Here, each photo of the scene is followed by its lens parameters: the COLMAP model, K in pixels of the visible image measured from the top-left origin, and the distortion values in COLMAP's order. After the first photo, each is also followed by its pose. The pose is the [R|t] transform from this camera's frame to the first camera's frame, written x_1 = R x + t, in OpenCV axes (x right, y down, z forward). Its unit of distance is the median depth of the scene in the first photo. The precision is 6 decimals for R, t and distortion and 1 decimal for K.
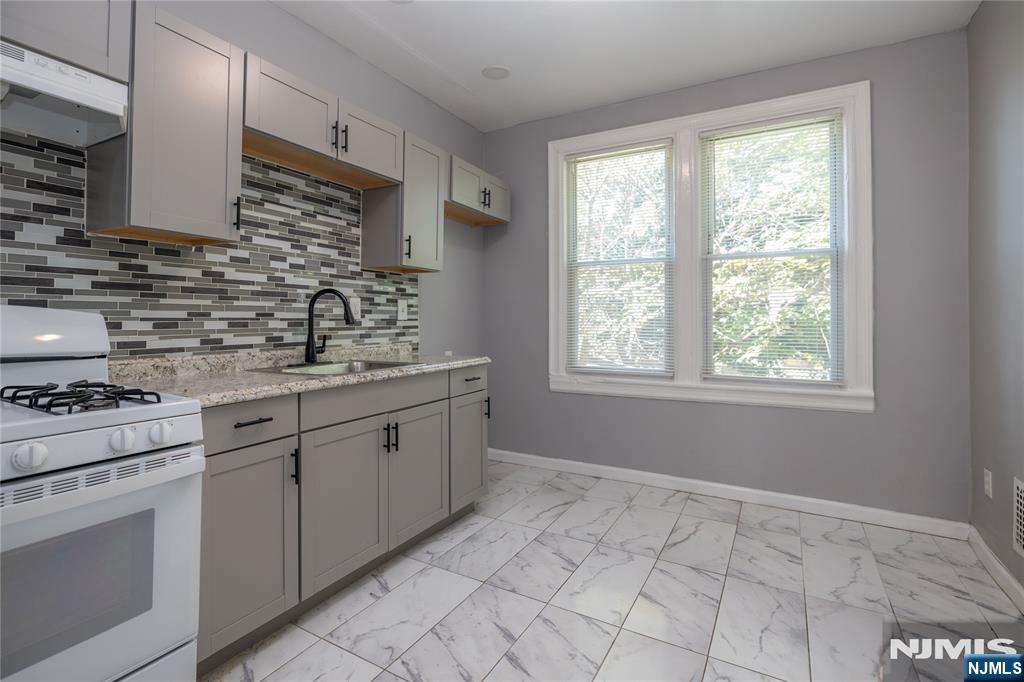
lens RADIAL K [[491.2, 0, 507.0], [0, 491.2, 315.2], [0, 0, 1]] dist [-0.000619, 0.000223]
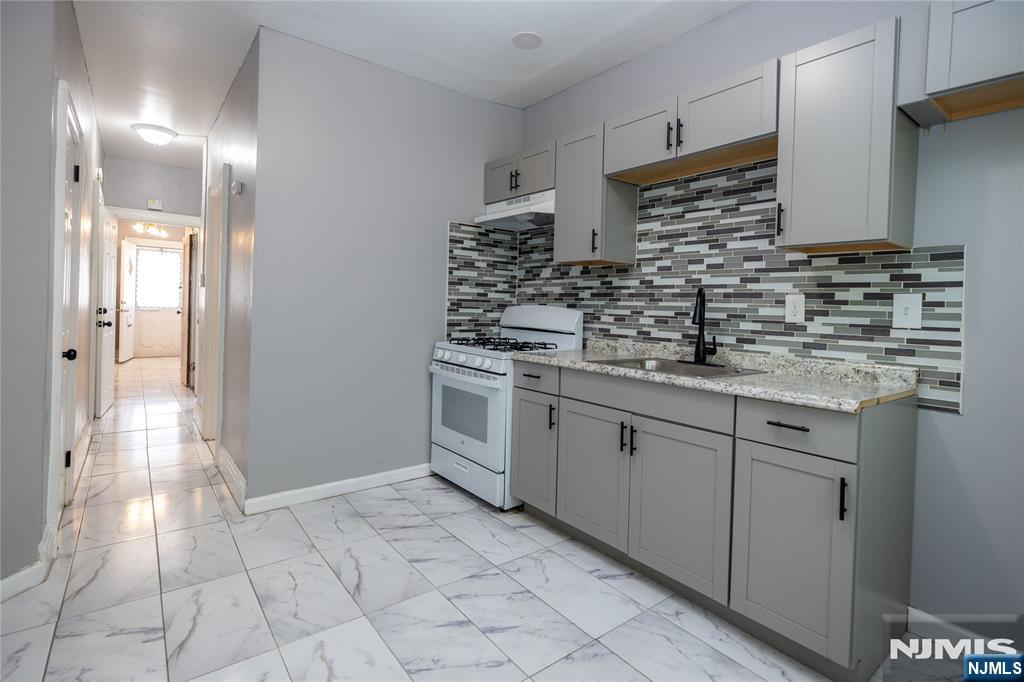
lens RADIAL K [[496.4, 0, 512.3], [0, 496.4, 311.8], [0, 0, 1]] dist [-0.000467, 0.000298]
pose [[-0.388190, -0.005932, -0.921560, 0.708298], [-0.025522, 0.999665, 0.004317, -0.000396], [0.921226, 0.025196, -0.388211, 1.084263]]
